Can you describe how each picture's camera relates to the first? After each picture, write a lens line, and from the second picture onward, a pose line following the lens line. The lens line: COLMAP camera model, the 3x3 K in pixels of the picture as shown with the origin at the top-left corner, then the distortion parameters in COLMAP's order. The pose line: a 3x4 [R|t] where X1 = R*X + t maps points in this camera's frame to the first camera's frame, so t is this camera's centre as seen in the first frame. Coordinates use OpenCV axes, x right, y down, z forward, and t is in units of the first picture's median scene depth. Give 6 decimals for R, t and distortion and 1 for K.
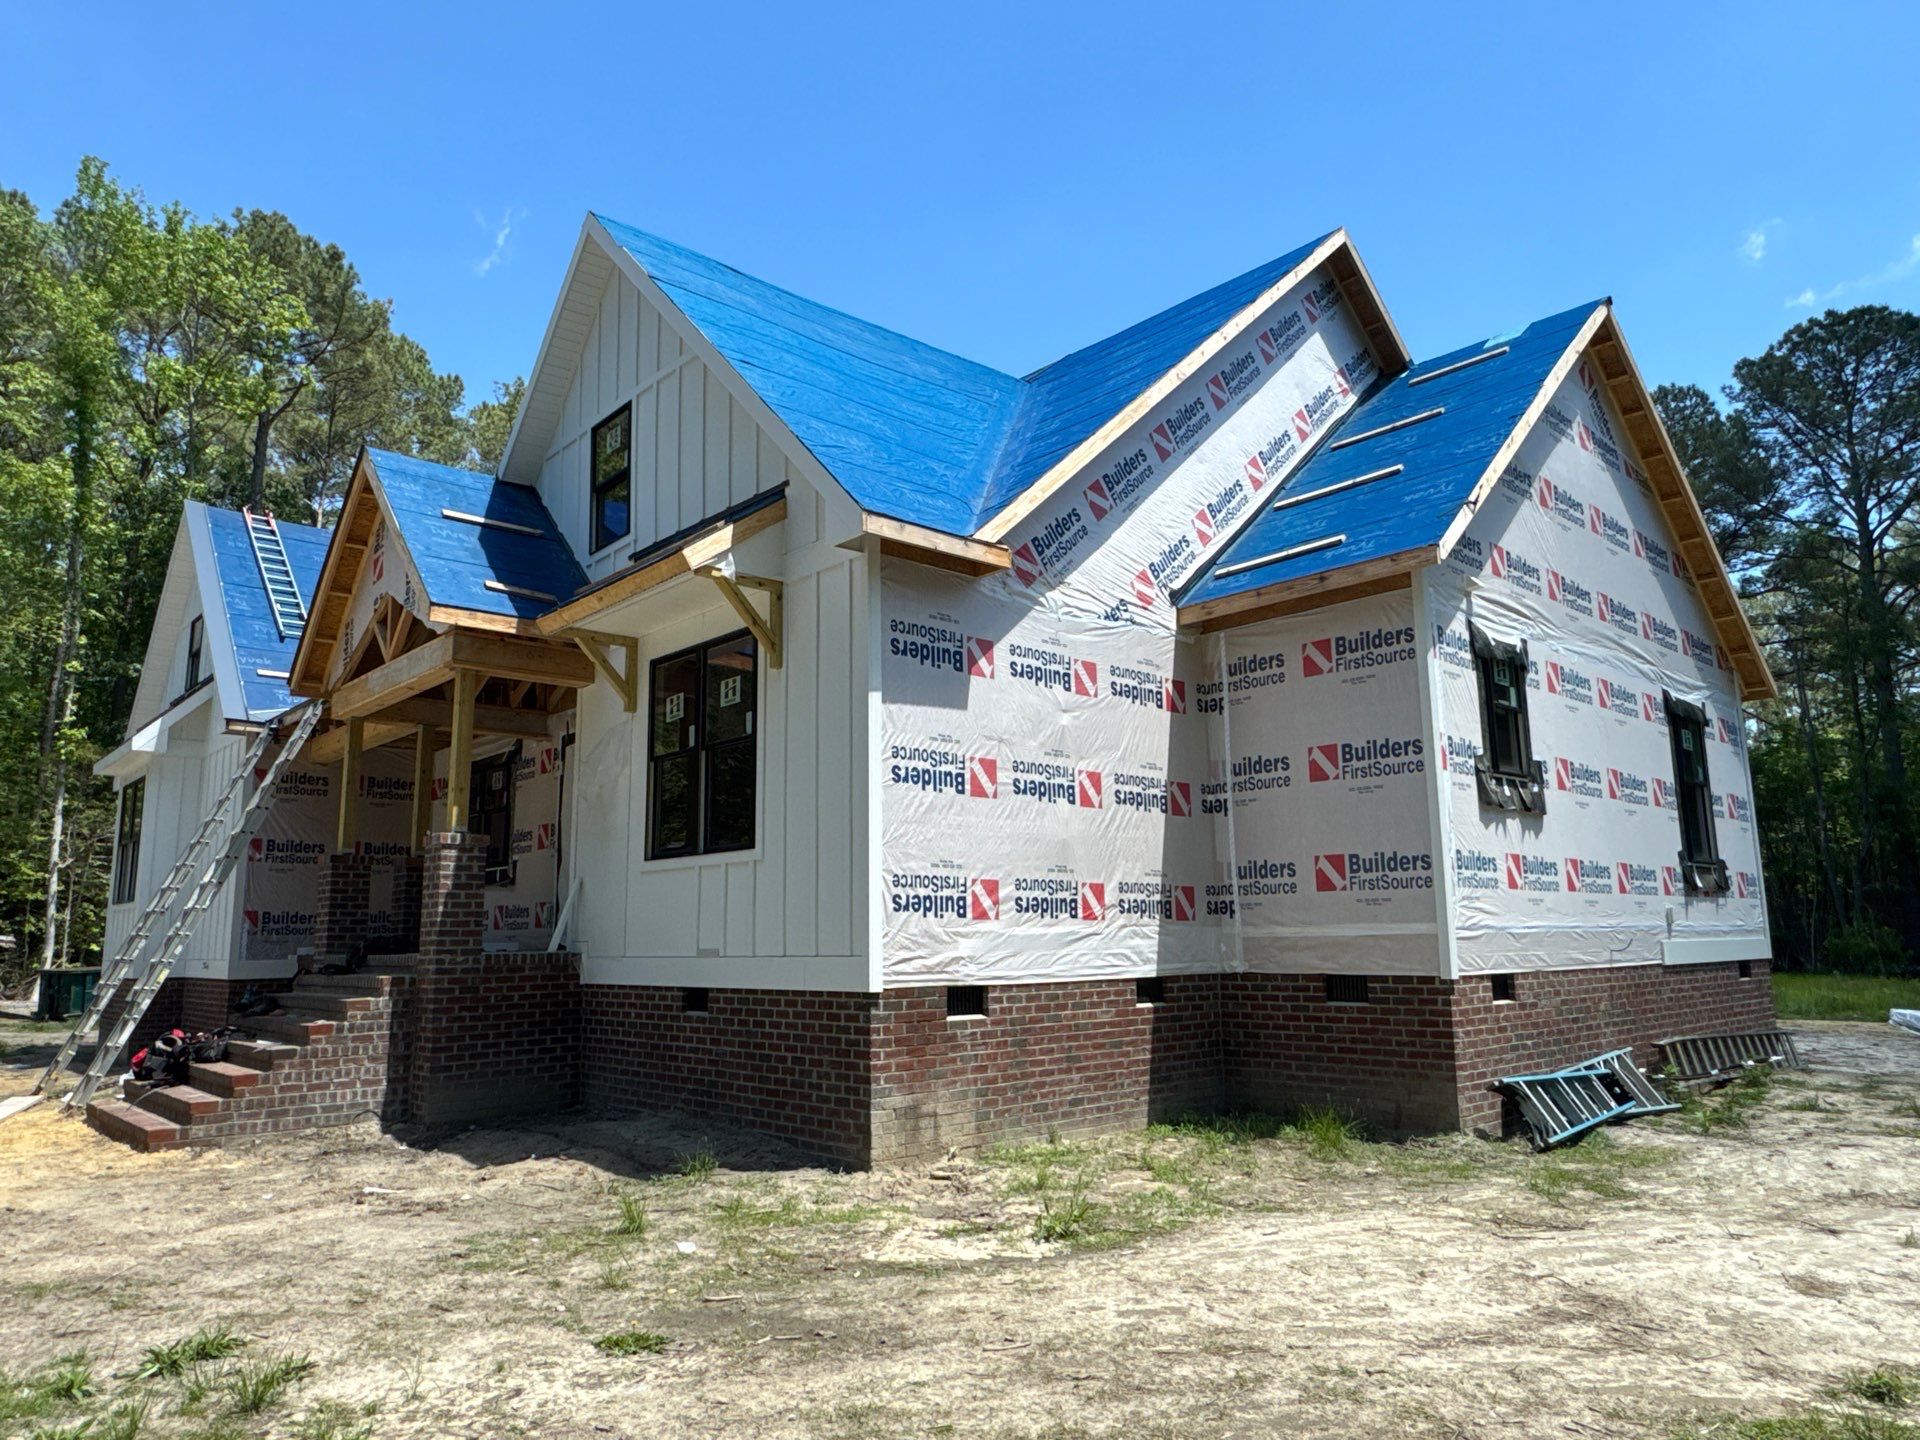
lens RADIAL K [[1267.9, 0, 960.0], [0, 1267.9, 720.0], [0, 0, 1]] dist [0.002699, -0.000675]
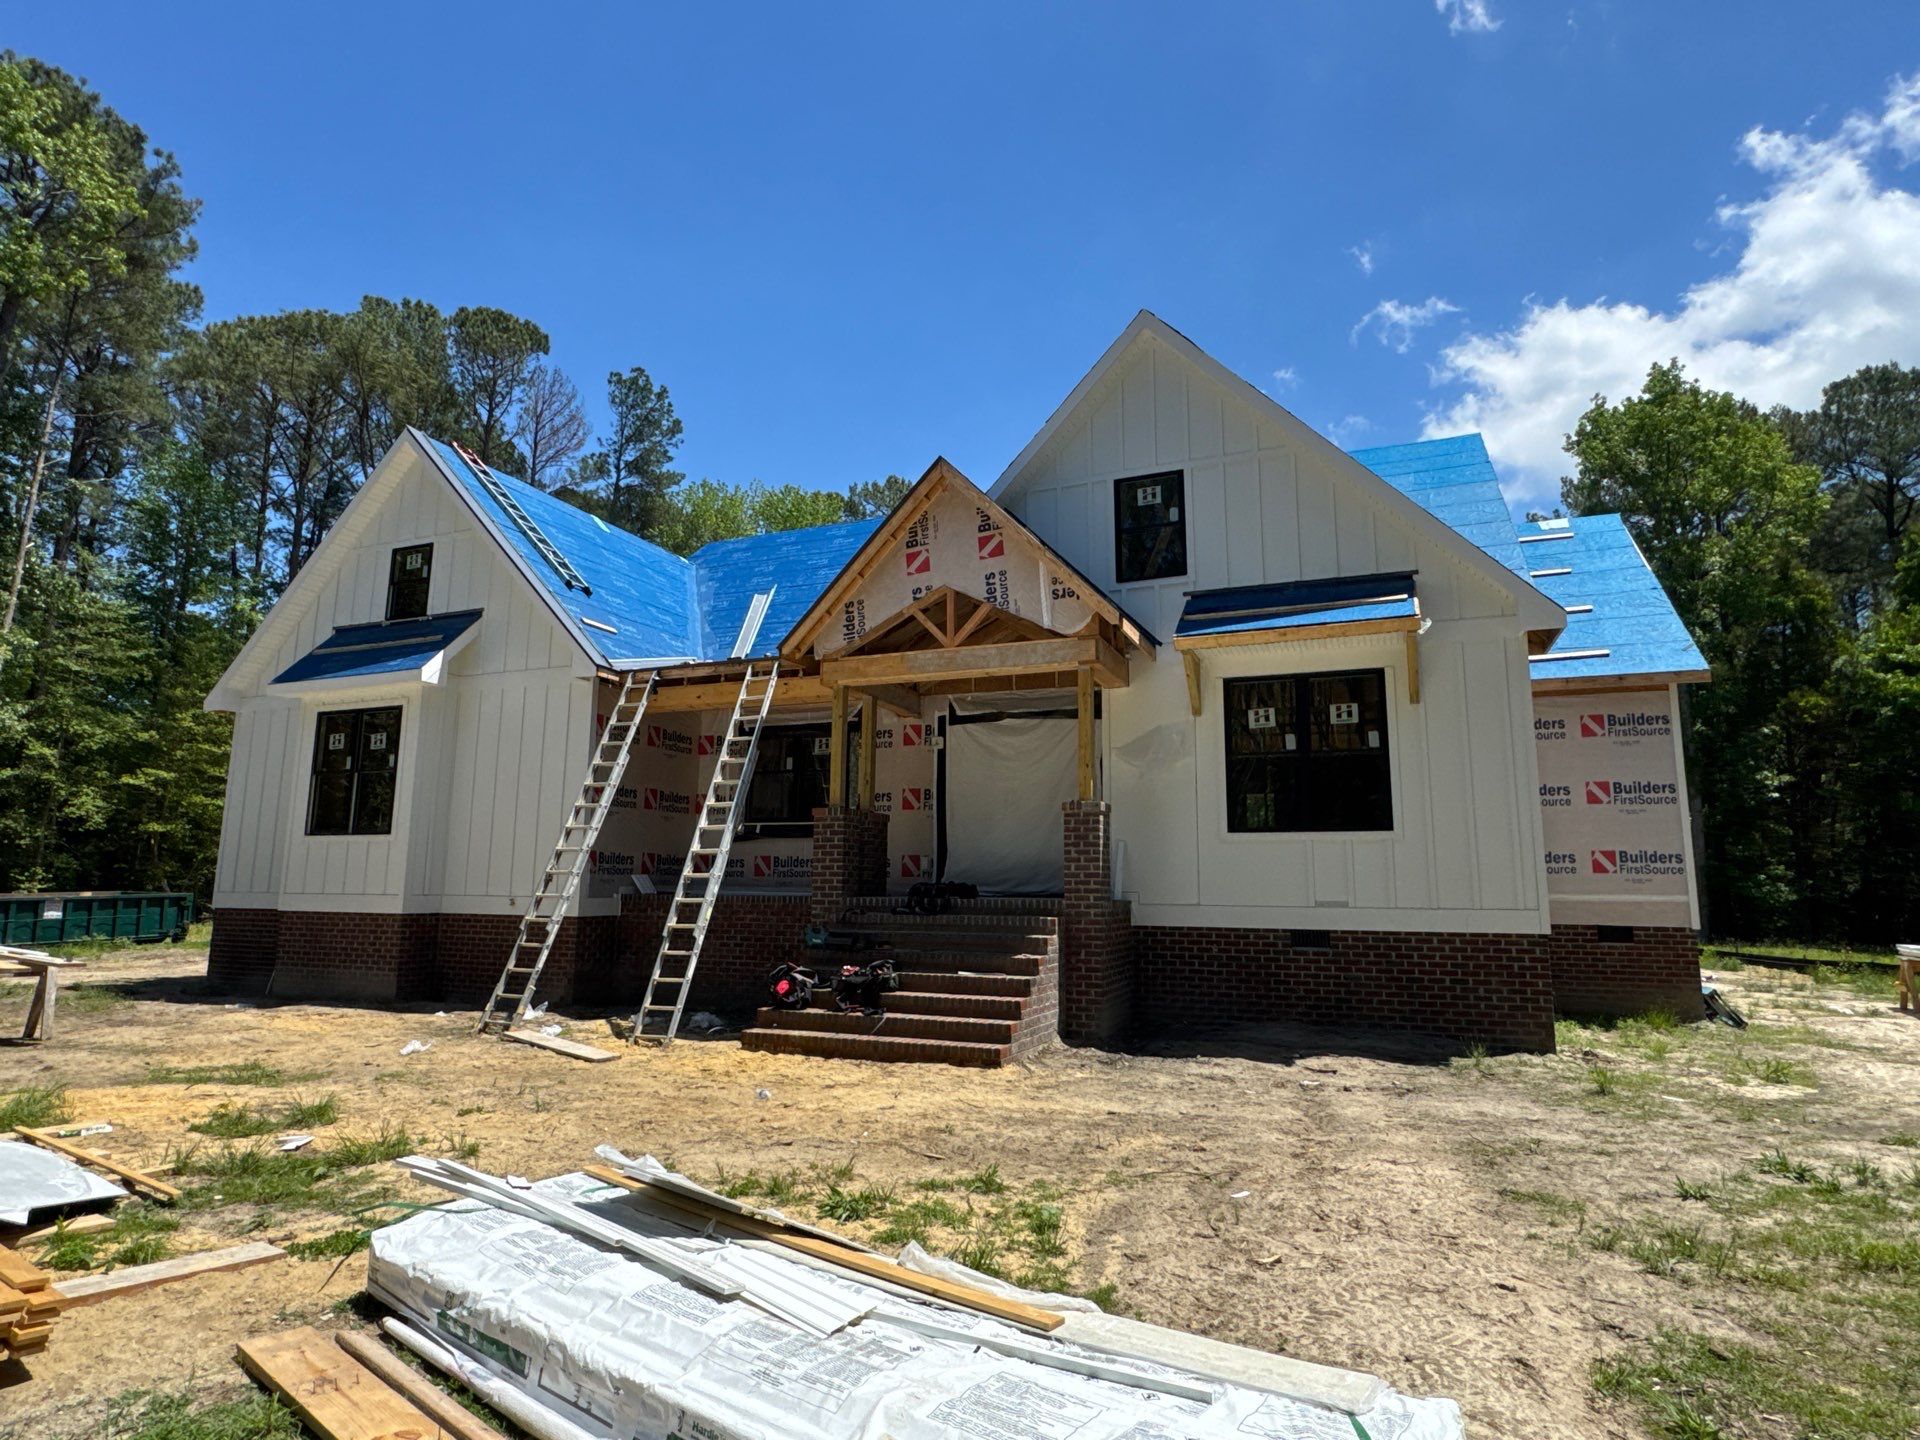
lens RADIAL K [[1071.7, 0, 938.9], [0, 1071.7, 719.8], [0, 0, 1]] dist [-0.003785, -0.000792]
pose [[0.903973, 0.092645, 0.417432, -1.003693], [-0.097443, 0.995192, -0.009854, 0.035961], [-0.416338, -0.031768, 0.908655, 0.127203]]
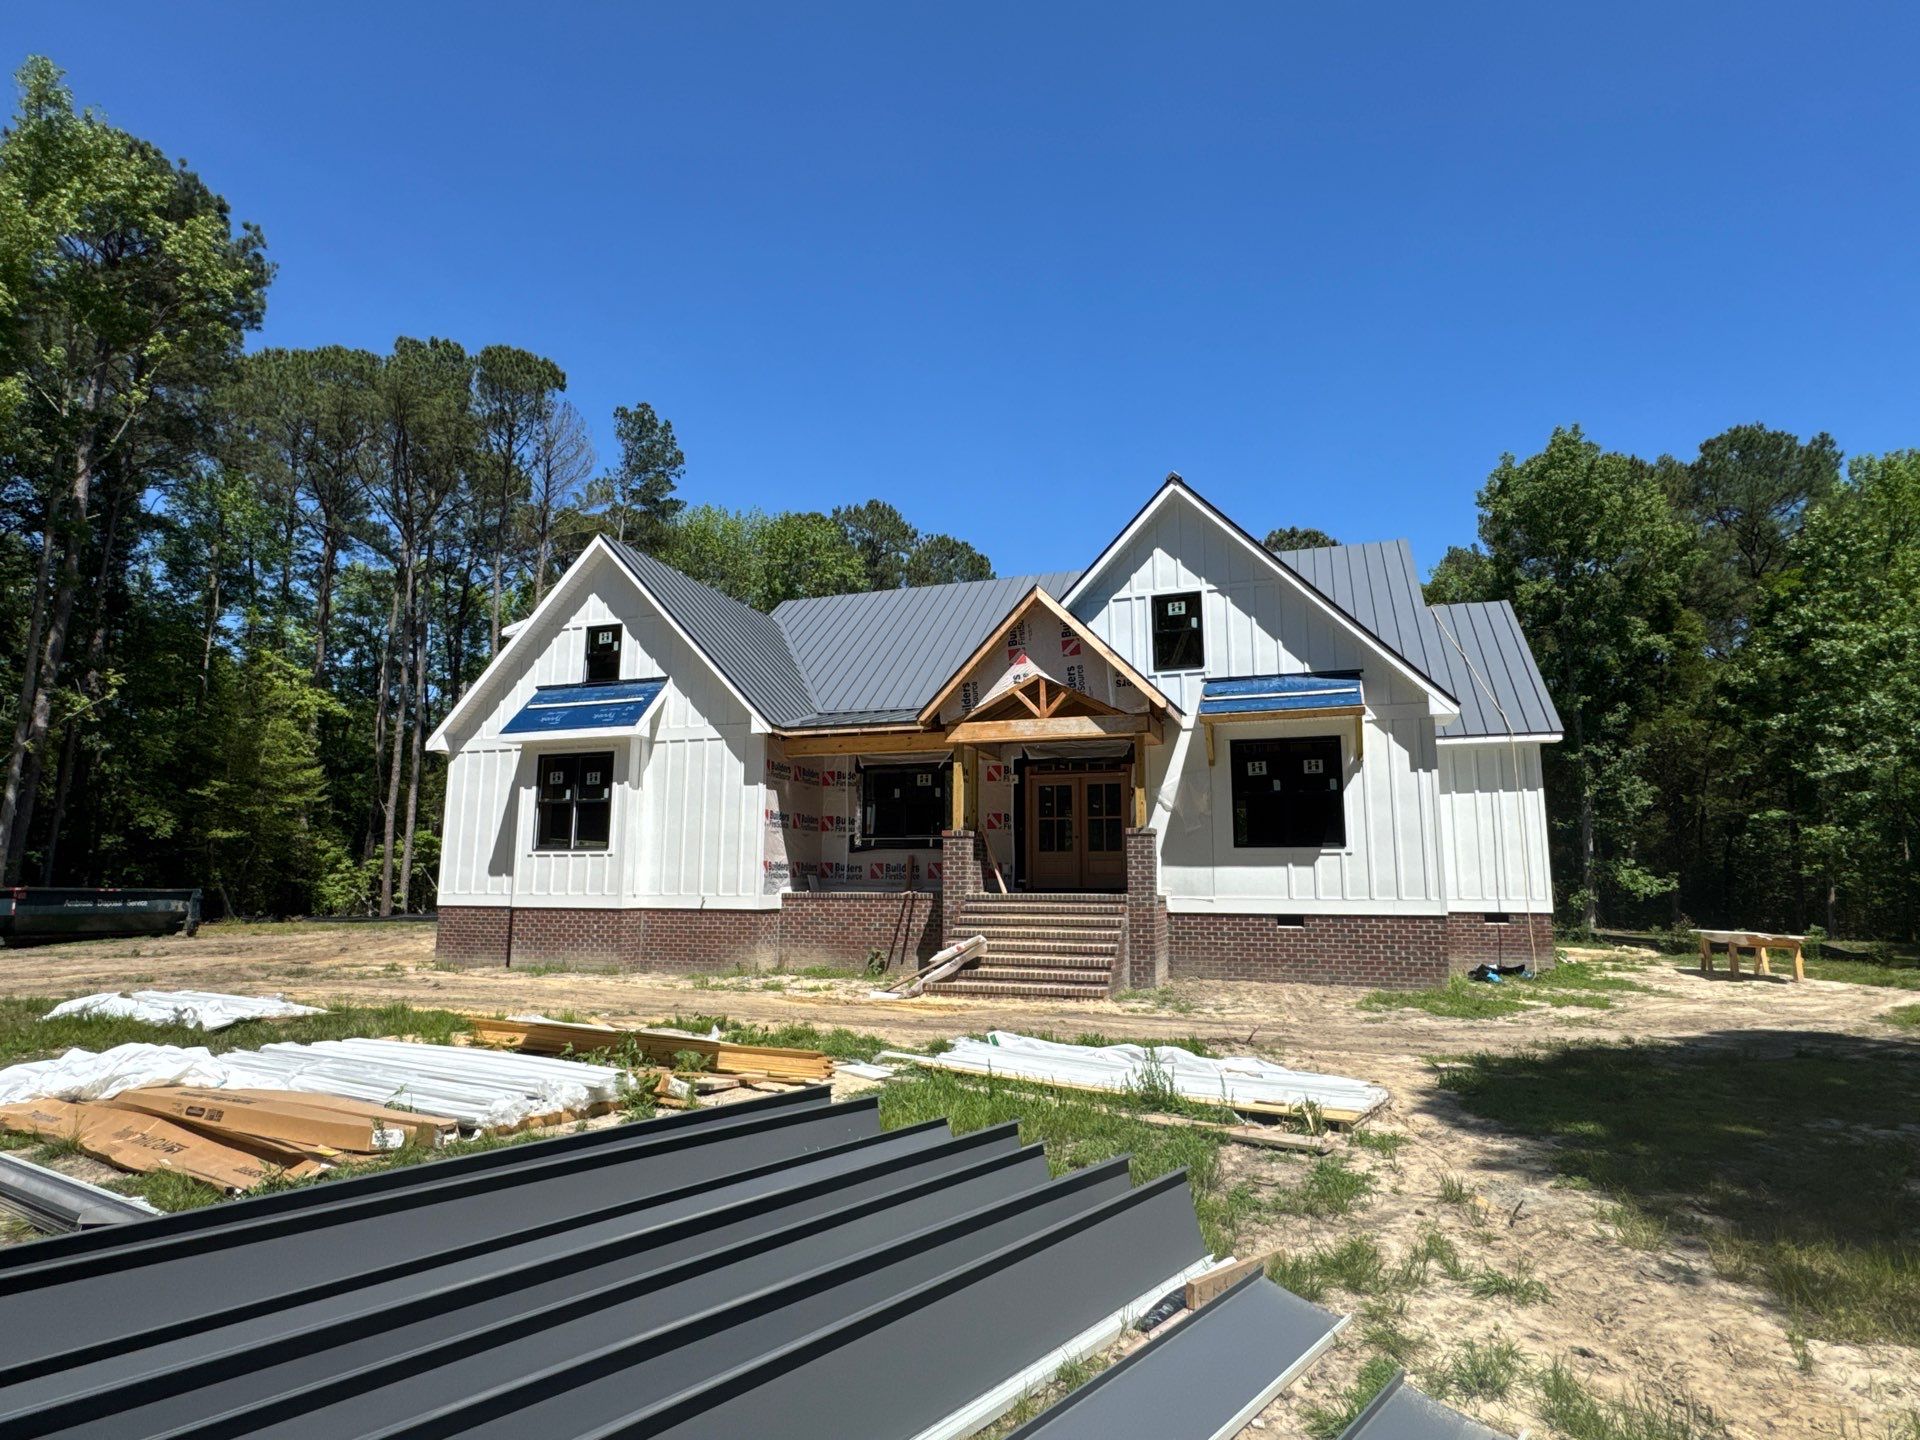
lens RADIAL K [[1073.0, 0, 945.0], [0, 1073.0, 727.7], [0, 0, 1]] dist [-0.003460, -0.000453]
pose [[0.876820, 0.090226, 0.472277, -1.422284], [-0.099766, 0.994999, -0.004864, -0.016499], [-0.470354, -0.042852, 0.881437, -0.206745]]
